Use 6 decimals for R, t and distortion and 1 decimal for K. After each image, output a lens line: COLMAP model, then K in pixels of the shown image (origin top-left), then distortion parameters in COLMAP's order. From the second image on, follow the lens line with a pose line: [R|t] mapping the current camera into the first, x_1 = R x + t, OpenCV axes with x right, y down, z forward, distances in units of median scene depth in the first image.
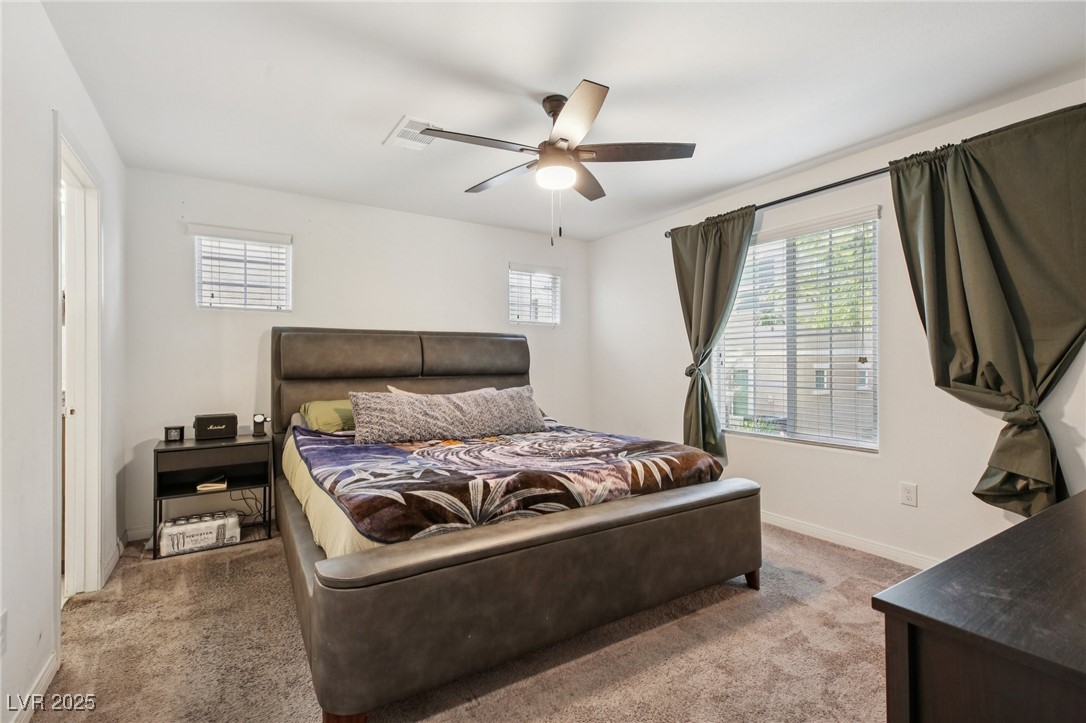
lens RADIAL K [[493.9, 0, 541.7], [0, 493.9, 363.7], [0, 0, 1]] dist [0.005308, -0.002961]
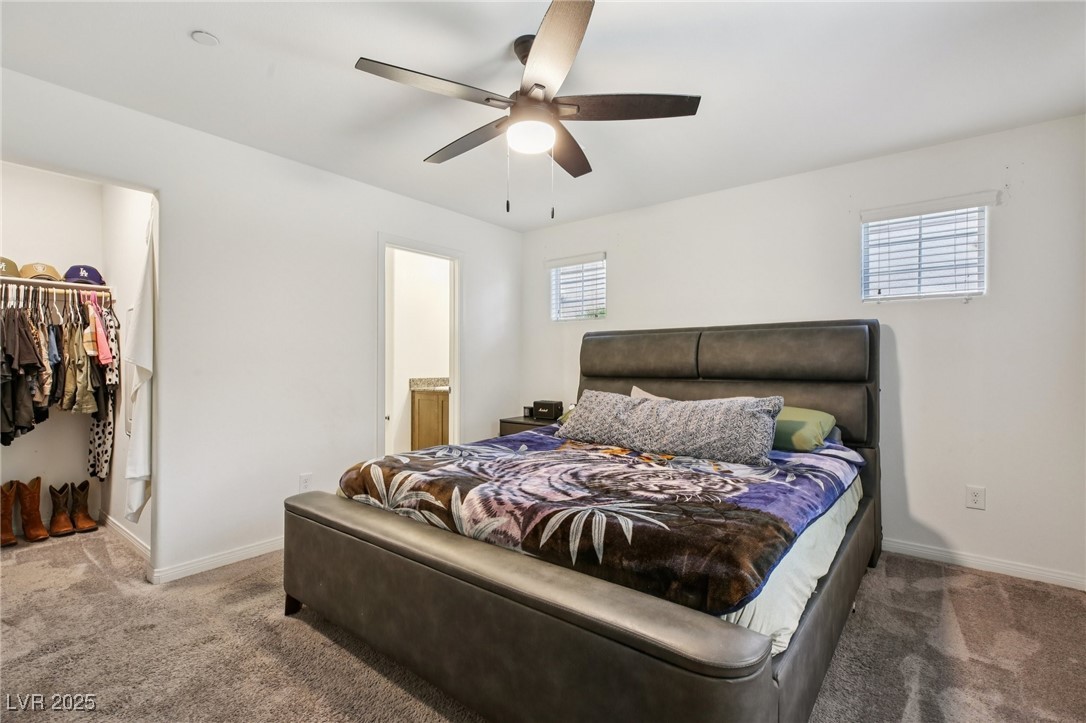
lens RADIAL K [[493.9, 0, 543.4], [0, 493.9, 357.9], [0, 0, 1]] dist [0.005308, -0.002961]
pose [[0.333815, -0.003205, -0.942633, 0.549087], [-0.001494, 0.999991, -0.003929, -0.007473], [0.942637, 0.002720, 0.333808, 0.495900]]
